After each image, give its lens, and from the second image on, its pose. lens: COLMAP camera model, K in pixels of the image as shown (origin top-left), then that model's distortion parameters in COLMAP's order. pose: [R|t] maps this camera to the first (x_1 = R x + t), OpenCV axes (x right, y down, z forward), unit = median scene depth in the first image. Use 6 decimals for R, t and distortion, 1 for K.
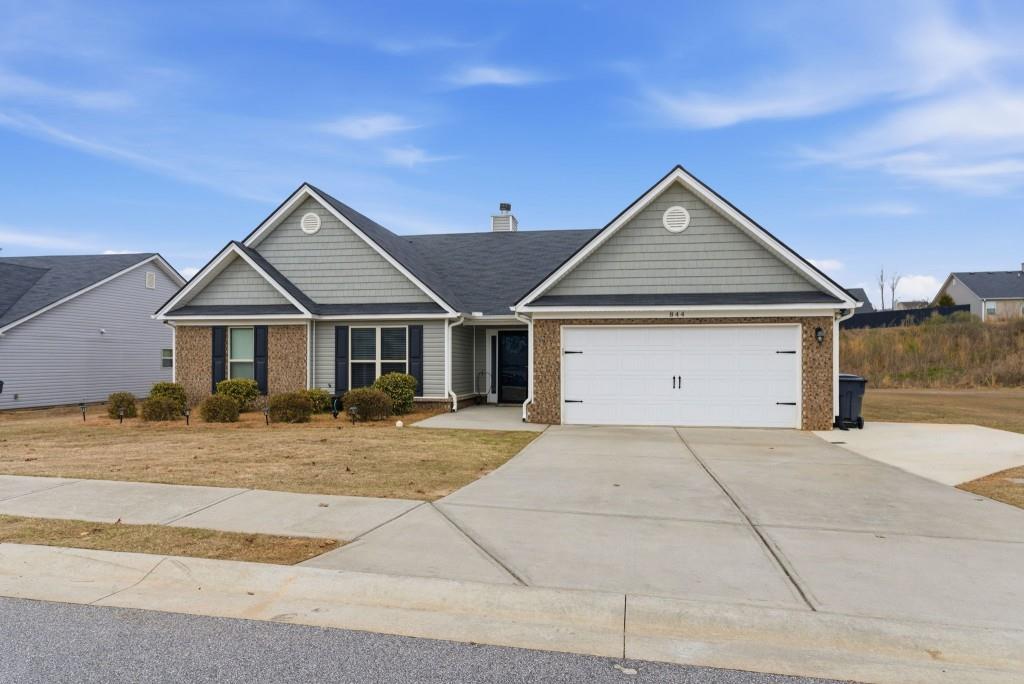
lens RADIAL K [[599.0, 0, 513.2], [0, 599.0, 343.4], [0, 0, 1]] dist [-0.047547, 0.000677]
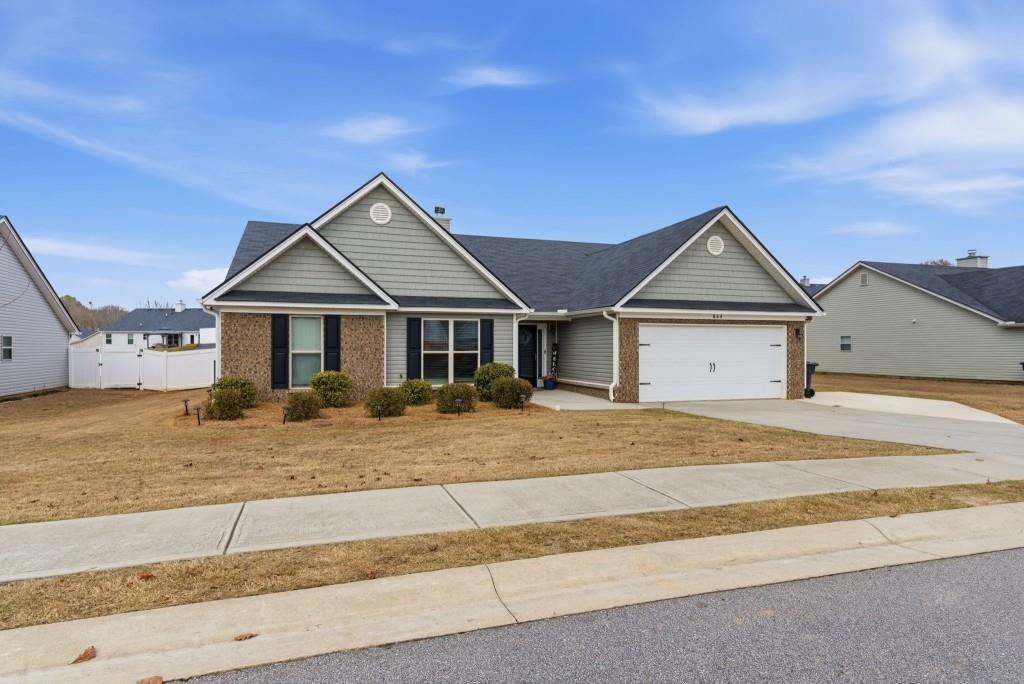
lens RADIAL K [[599.0, 0, 509.6], [0, 599.0, 344.5], [0, 0, 1]] dist [-0.047547, 0.000677]
pose [[0.893536, 0.003453, 0.448978, -0.619956], [-0.012448, 0.999777, 0.017085, -0.003015], [-0.448819, -0.020855, 0.893379, 0.008728]]
